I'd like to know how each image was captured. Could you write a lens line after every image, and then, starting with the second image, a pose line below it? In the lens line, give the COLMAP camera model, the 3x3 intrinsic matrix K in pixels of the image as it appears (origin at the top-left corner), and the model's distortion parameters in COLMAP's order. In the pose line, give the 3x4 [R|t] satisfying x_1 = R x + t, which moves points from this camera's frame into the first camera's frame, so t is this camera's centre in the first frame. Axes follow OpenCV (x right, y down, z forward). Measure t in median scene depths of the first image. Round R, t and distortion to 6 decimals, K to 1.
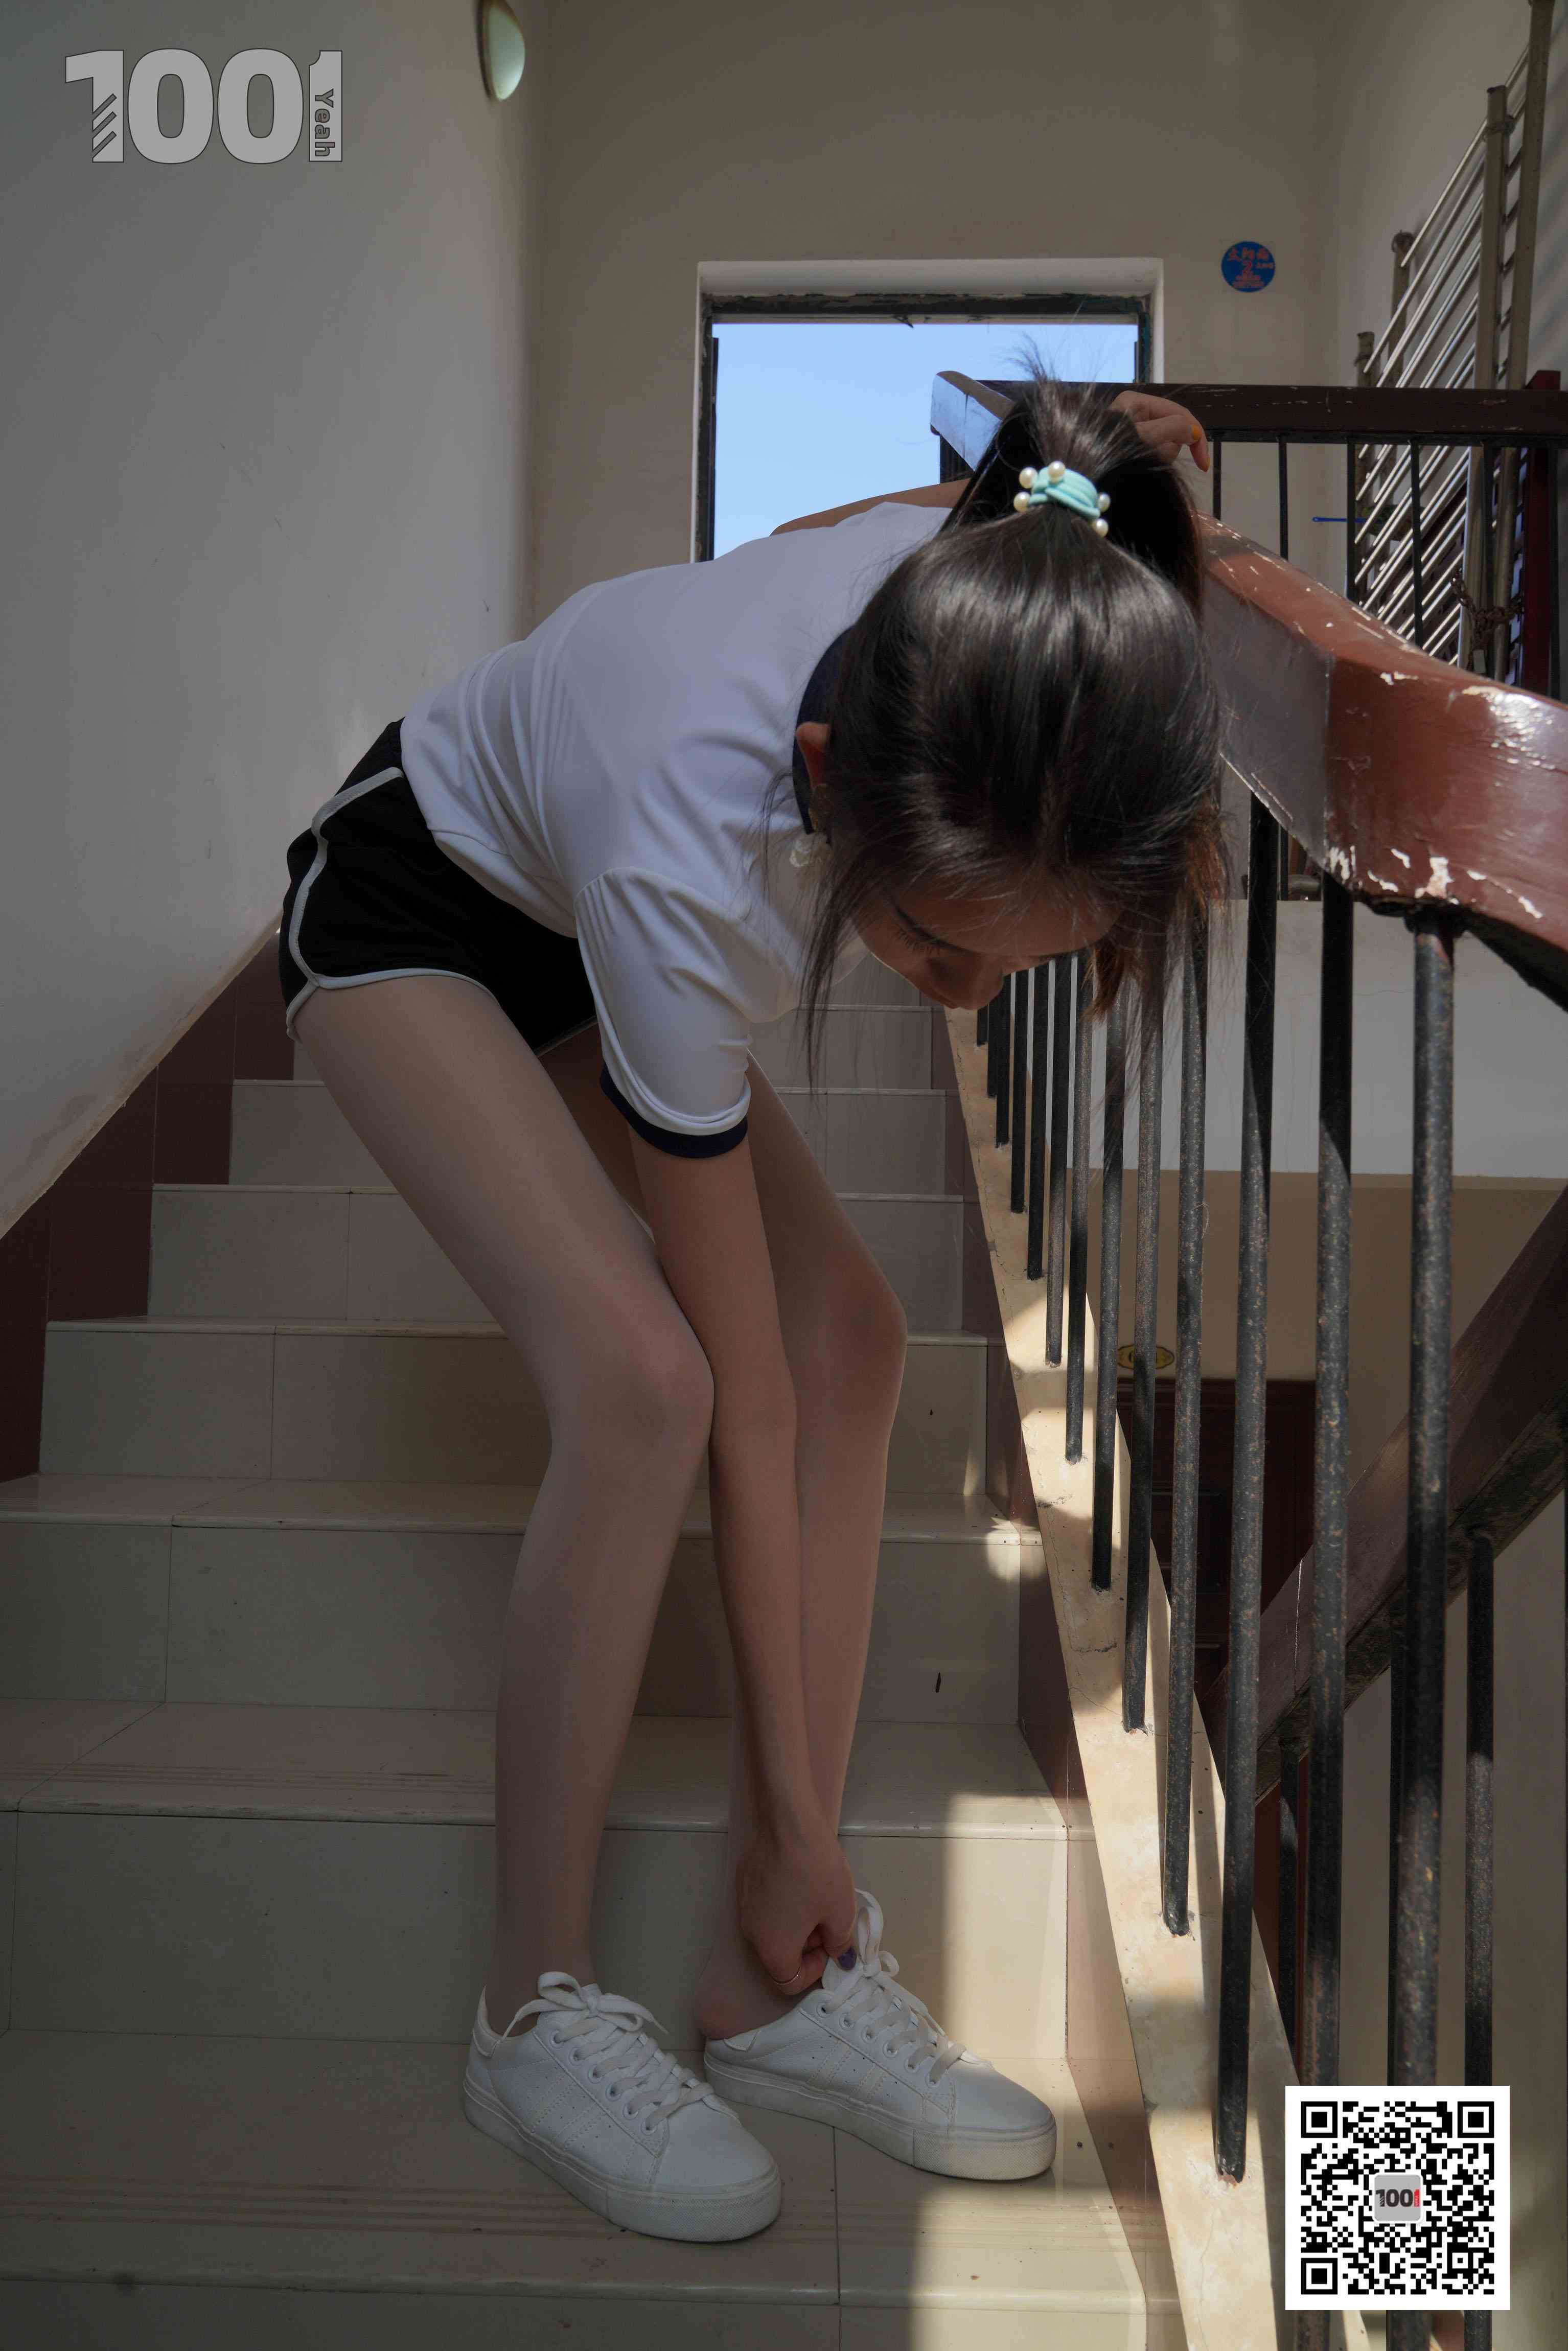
lens RADIAL K [[1593.0, 0, 785.8], [0, 1593.0, 1158.9], [0, 0, 1]] dist [-0.032701, 0.018134]
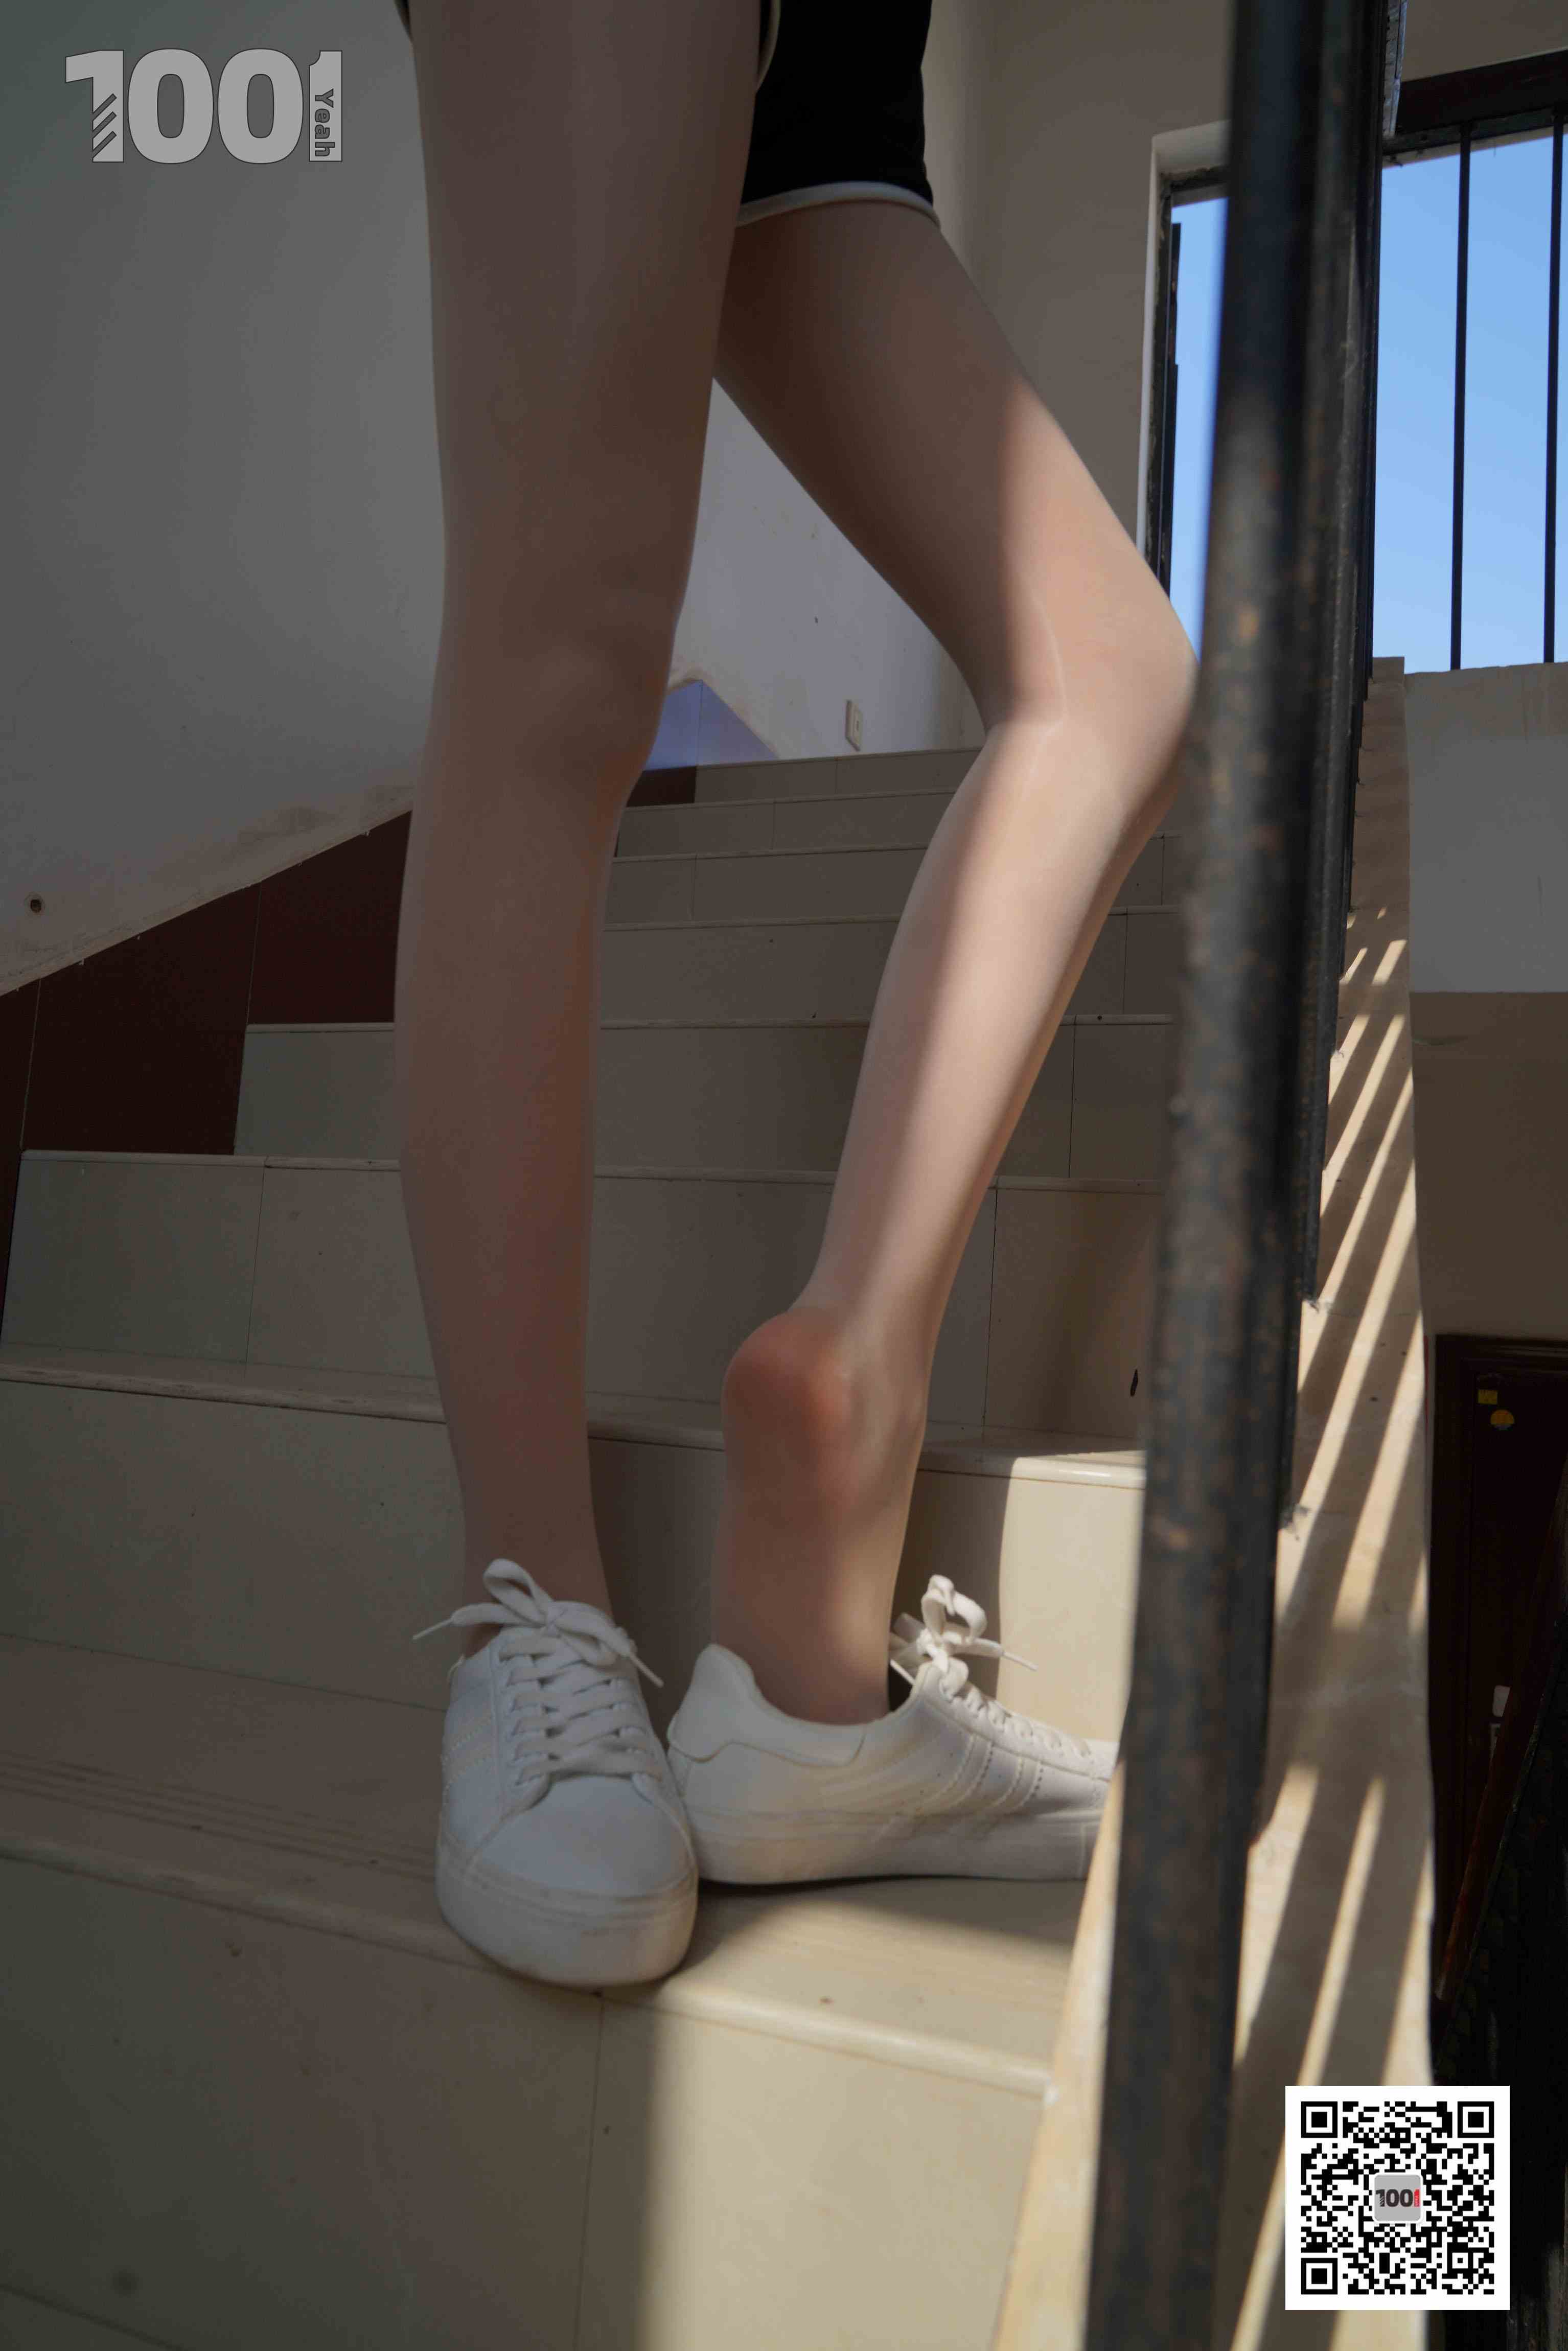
lens RADIAL K [[1593.0, 0, 798.1], [0, 1593.0, 1176.4], [0, 0, 1]] dist [-0.032701, 0.018134]
pose [[0.944688, 0.012796, -0.327721, 0.284385], [-0.026619, 0.998934, -0.037726, 0.407134], [0.326888, 0.044363, 0.944021, 0.406908]]
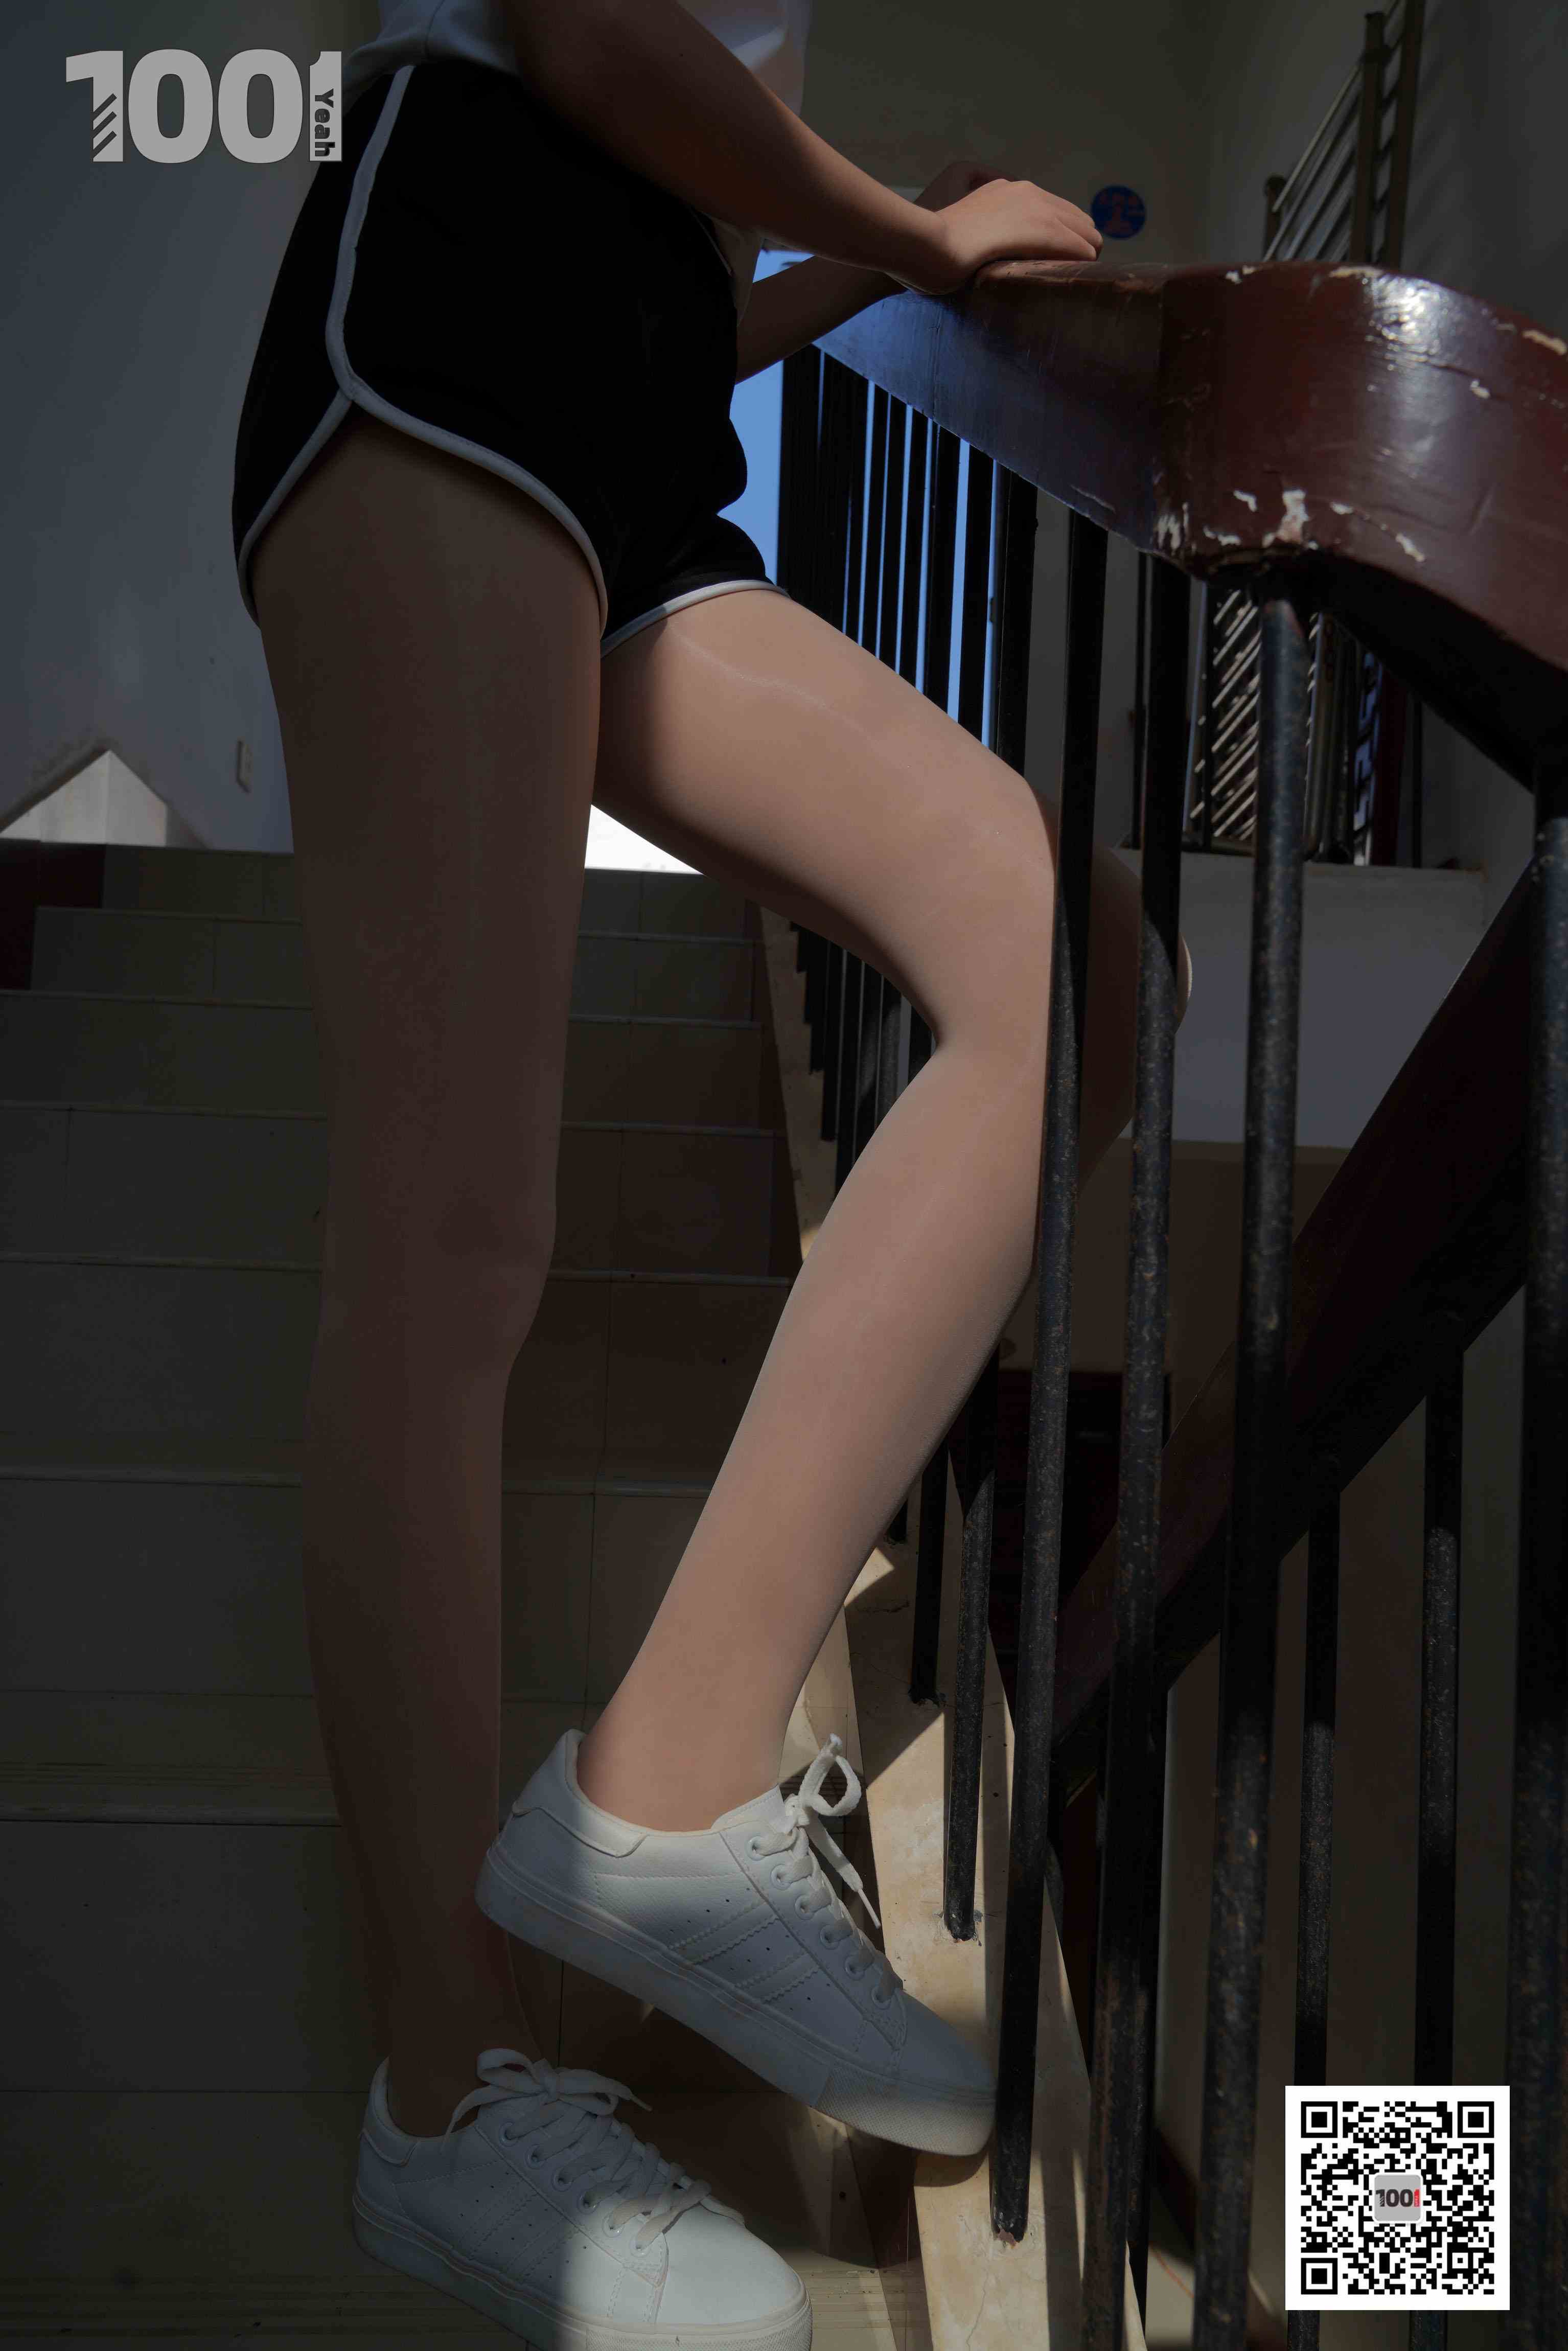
lens RADIAL K [[1634.2, 0, 784.0], [0, 1634.2, 1171.4], [0, 0, 1]] dist [-0.030004, 0.015356]
pose [[0.995695, 0.022539, 0.089904, 0.073951], [-0.022734, 0.999741, 0.001142, 0.095085], [-0.089855, -0.003181, 0.995950, 0.171128]]
